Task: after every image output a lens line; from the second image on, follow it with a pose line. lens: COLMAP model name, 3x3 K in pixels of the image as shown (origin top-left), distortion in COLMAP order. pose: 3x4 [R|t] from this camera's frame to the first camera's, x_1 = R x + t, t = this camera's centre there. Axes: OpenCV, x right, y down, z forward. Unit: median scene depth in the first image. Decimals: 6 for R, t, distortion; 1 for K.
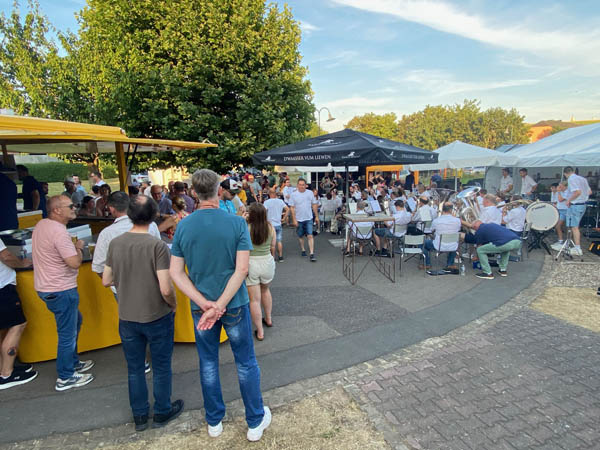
lens RADIAL K [[380.4, 0, 300.0], [0, 380.4, 225.0], [0, 0, 1]] dist [0.001176, -0.001592]
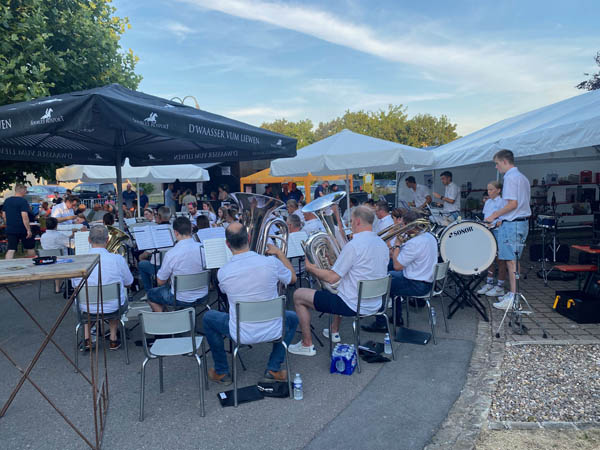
lens RADIAL K [[474.2, 0, 300.0], [0, 474.2, 225.0], [0, 0, 1]] dist [0.017062, 0.002732]
pose [[0.979785, -0.018875, 0.199162, 0.261946], [0.033229, 0.997065, -0.068978, -0.016059], [-0.197275, 0.074202, 0.977536, 0.379046]]
